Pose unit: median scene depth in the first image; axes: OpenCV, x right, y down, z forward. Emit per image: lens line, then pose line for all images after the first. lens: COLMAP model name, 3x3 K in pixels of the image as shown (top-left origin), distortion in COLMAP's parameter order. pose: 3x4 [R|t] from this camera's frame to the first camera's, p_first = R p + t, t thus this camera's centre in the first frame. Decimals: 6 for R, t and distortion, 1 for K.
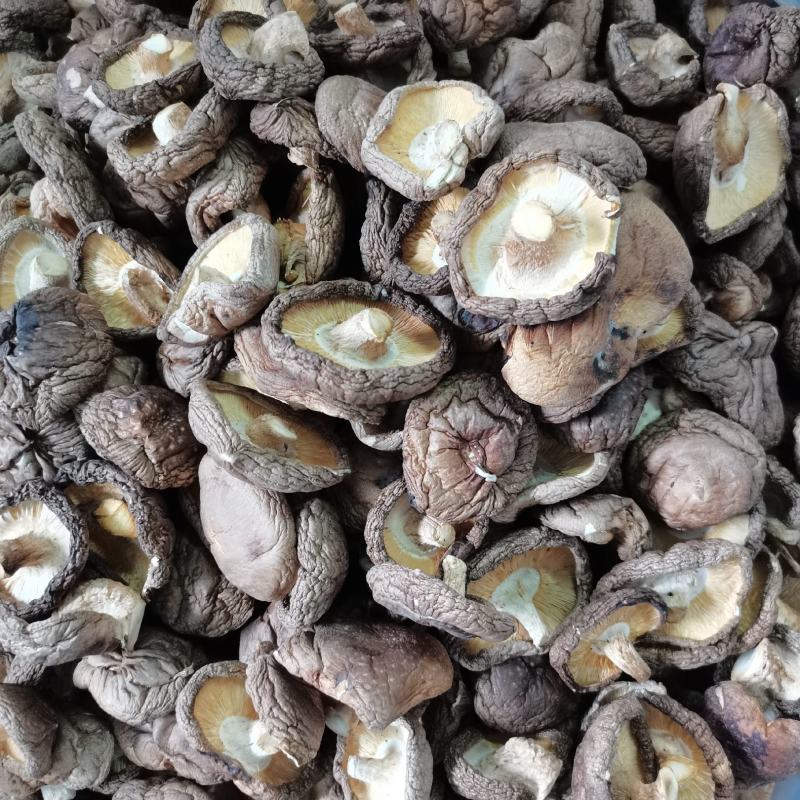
lens RADIAL K [[844.8, 0, 404.6], [0, 844.8, 400.8], [0, 0, 1]] dist [0.009368, 0.000000]
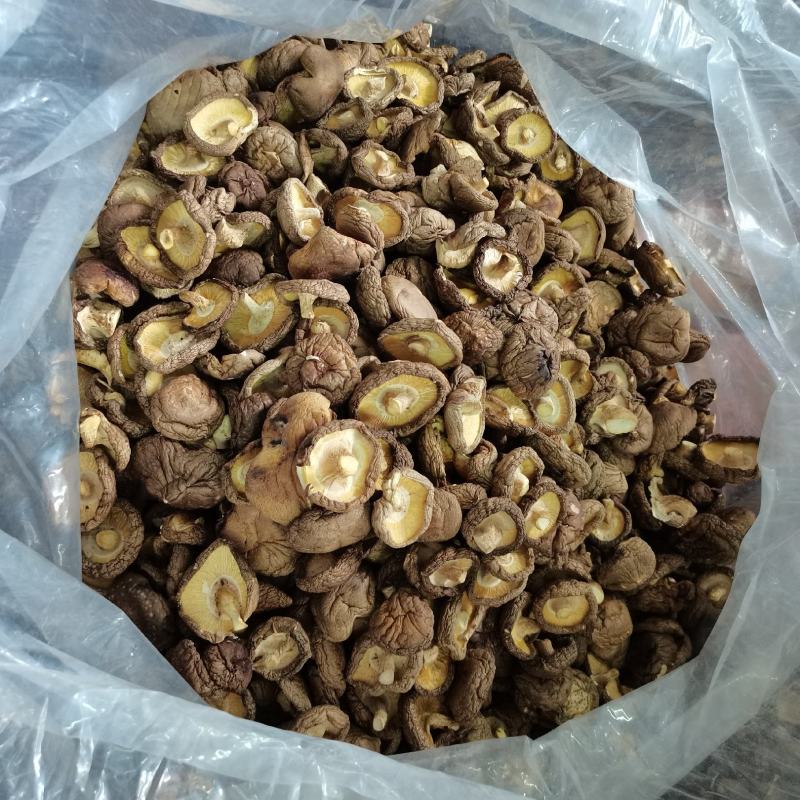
lens RADIAL K [[844.8, 0, 396.6], [0, 844.8, 396.9], [0, 0, 1]] dist [0.009368, 0.000000]
pose [[-0.901253, 0.298038, -0.314509, 0.525051], [-0.362534, -0.916216, 0.170640, -0.371003], [-0.237301, 0.267811, 0.933791, -0.784608]]
